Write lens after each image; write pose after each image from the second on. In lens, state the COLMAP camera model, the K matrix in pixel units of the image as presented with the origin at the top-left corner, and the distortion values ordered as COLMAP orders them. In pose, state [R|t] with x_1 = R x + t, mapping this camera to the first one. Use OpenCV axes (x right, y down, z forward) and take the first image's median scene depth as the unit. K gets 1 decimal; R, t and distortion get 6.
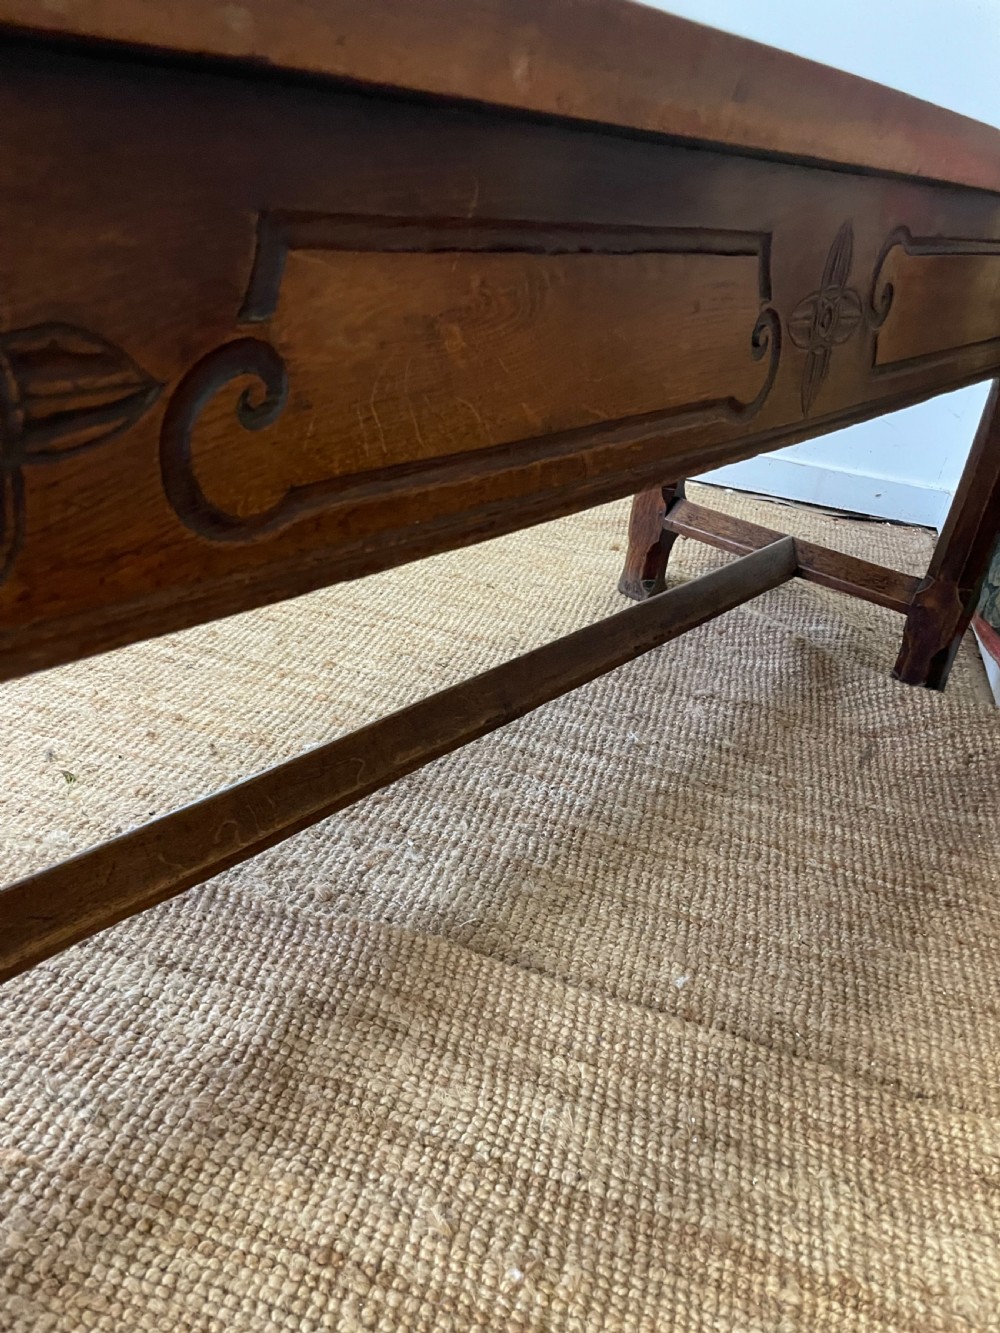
lens RADIAL K [[1017.8, 0, 494.9], [0, 1017.8, 664.1], [0, 0, 1]] dist [0.089486, -0.130414]
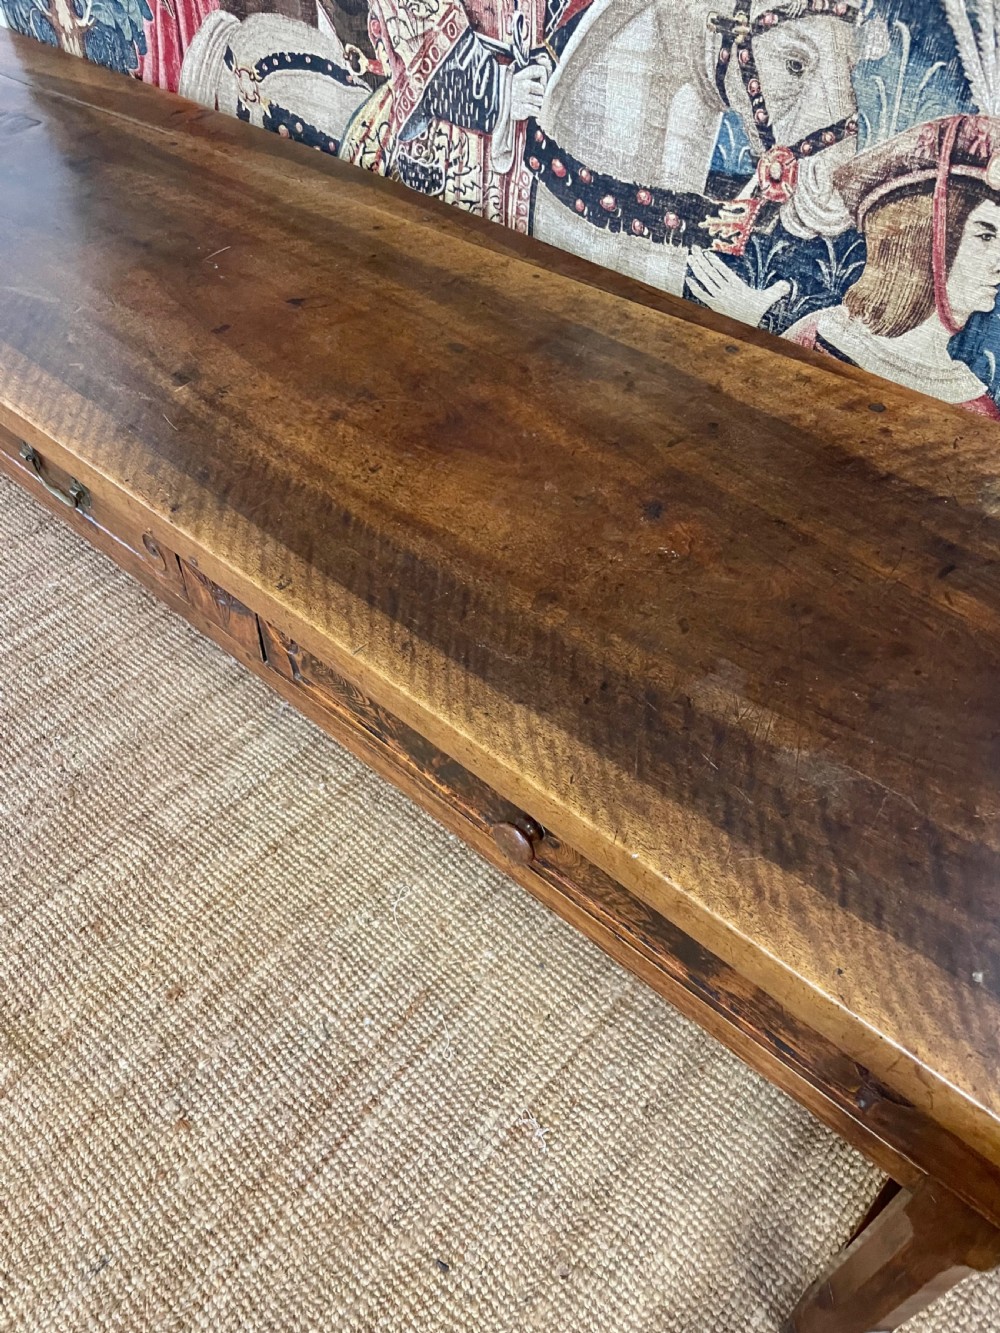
lens RADIAL K [[1017.8, 0, 484.8], [0, 1017.8, 679.1], [0, 0, 1]] dist [0.089486, -0.130414]
pose [[0.446421, -0.760249, 0.471942, -0.409632], [0.502061, 0.649381, 0.571174, -0.397545], [-0.740704, -0.018041, 0.671589, -0.466089]]
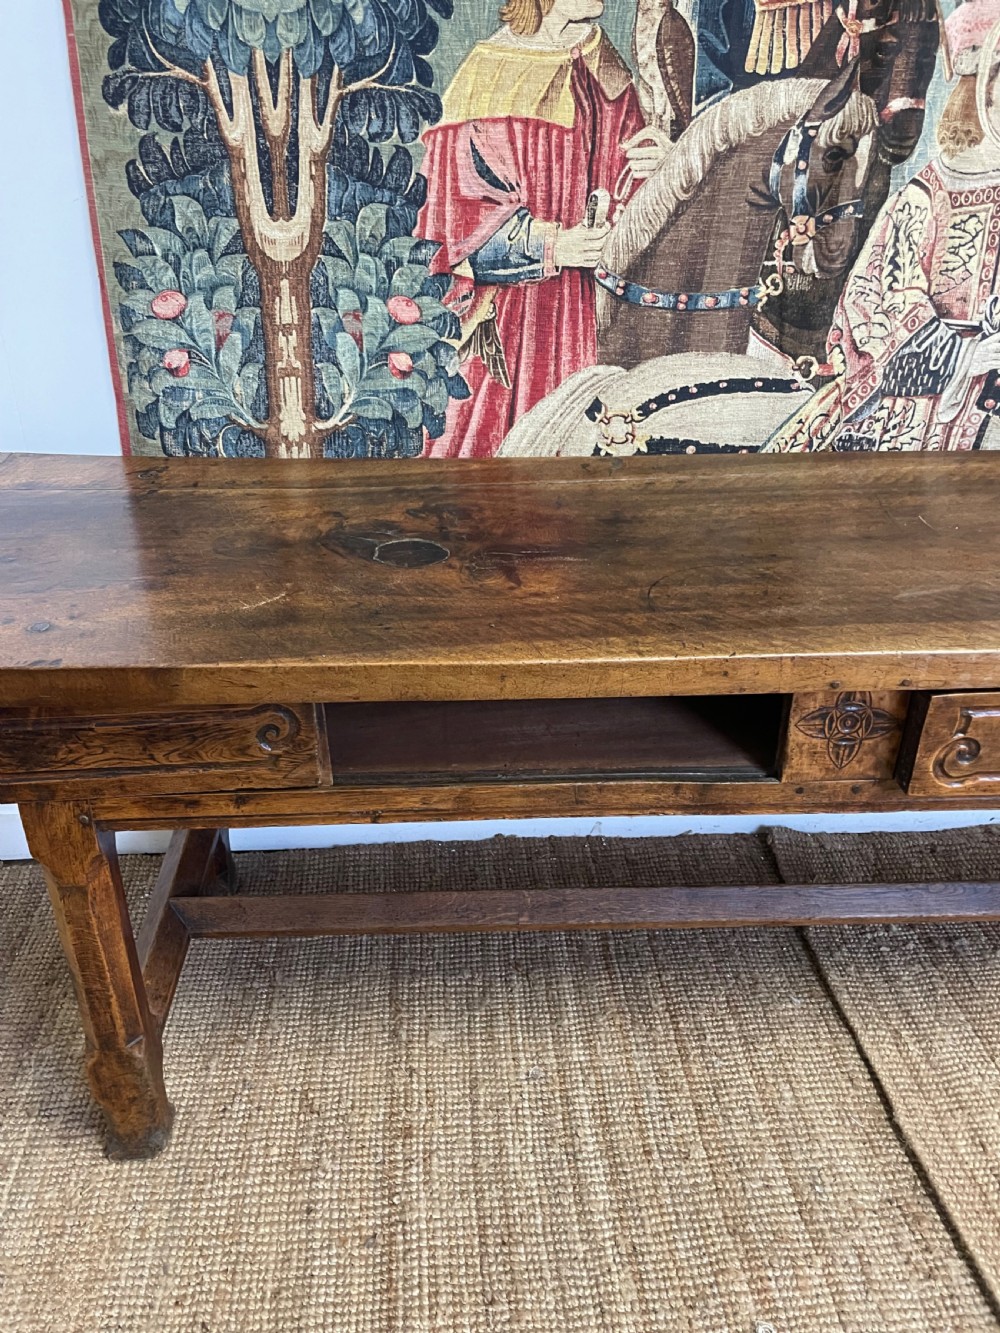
lens RADIAL K [[1016.5, 0, 484.8], [0, 1016.5, 666.2], [0, 0, 1]] dist [0.078311, -0.111553]
pose [[-0.325059, -0.571343, 0.753594, -0.445829], [0.402411, 0.637561, 0.656949, -0.996626], [-0.855805, 0.516802, 0.022670, 0.873562]]
